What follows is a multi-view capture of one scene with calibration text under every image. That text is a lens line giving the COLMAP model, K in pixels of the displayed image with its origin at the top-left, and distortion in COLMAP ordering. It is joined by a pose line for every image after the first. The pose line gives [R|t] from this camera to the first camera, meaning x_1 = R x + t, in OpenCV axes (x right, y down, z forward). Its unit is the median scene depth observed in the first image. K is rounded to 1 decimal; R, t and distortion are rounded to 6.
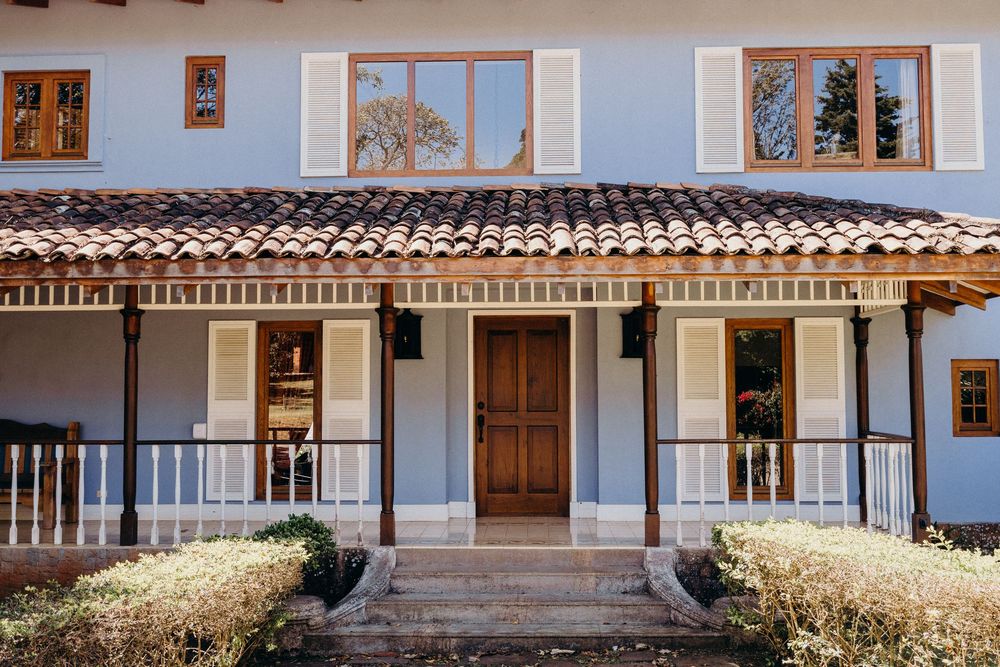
lens RADIAL K [[1029.9, 0, 500.3], [0, 1029.9, 329.6], [0, 0, 1]] dist [-0.012017, 0.000000]
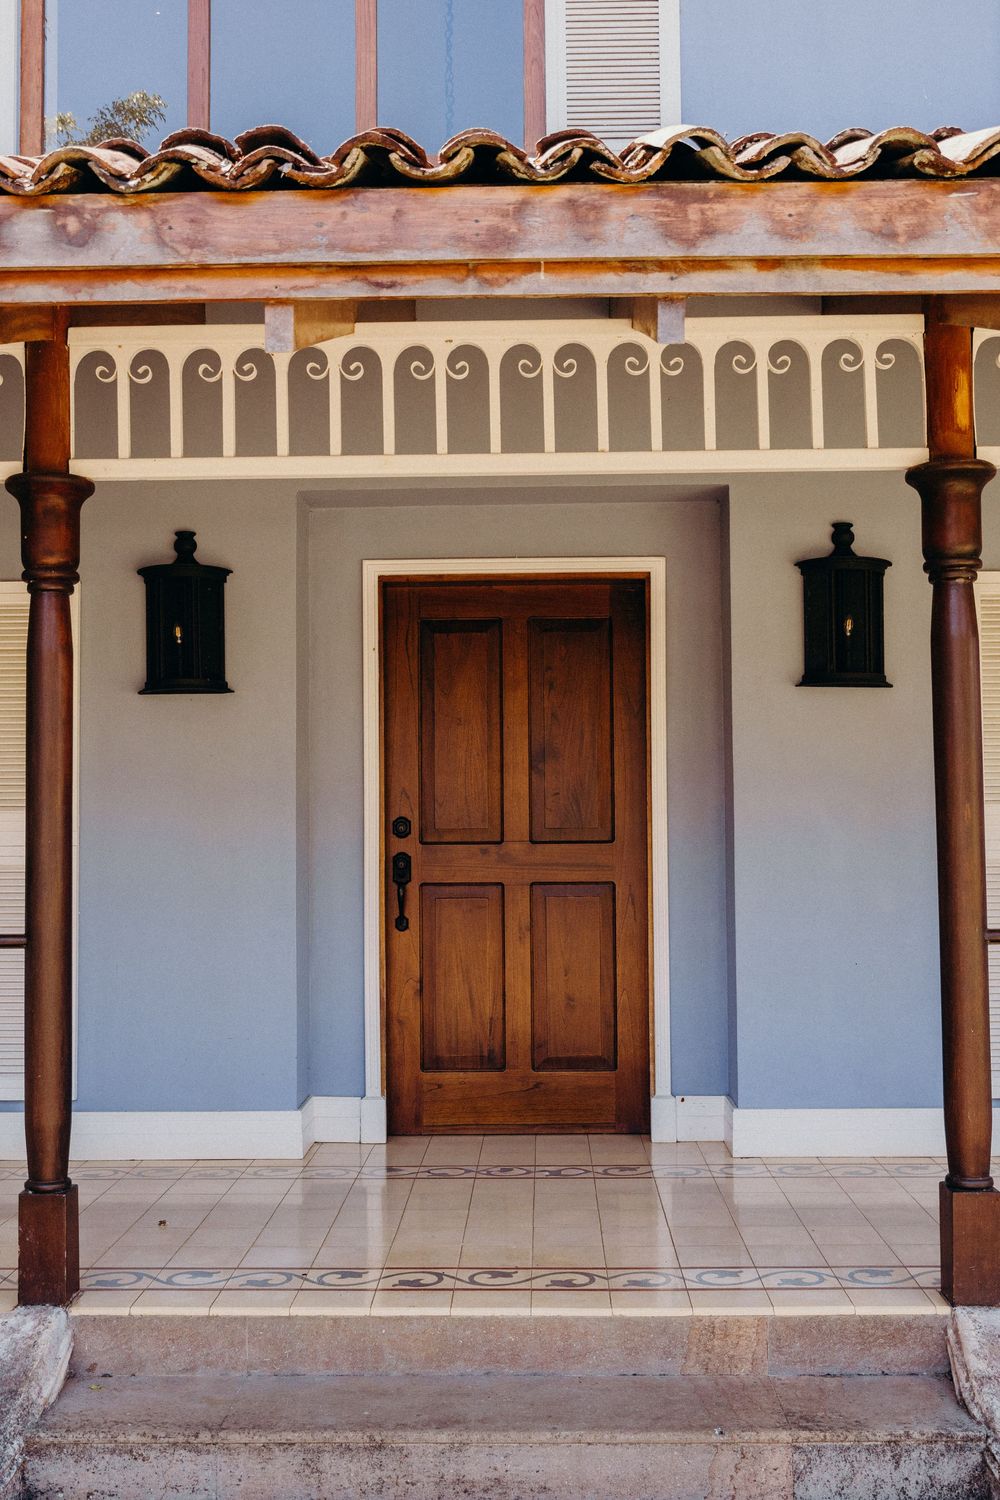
lens RADIAL K [[1544.9, 0, 500.8], [0, 1544.9, 756.2], [0, 0, 1]] dist [-0.012017, 0.000000]
pose [[0.999944, -0.003889, 0.009893, 0.010849], [0.003775, 0.999926, 0.011530, 0.043802], [-0.009937, -0.011492, 0.999885, 0.469996]]
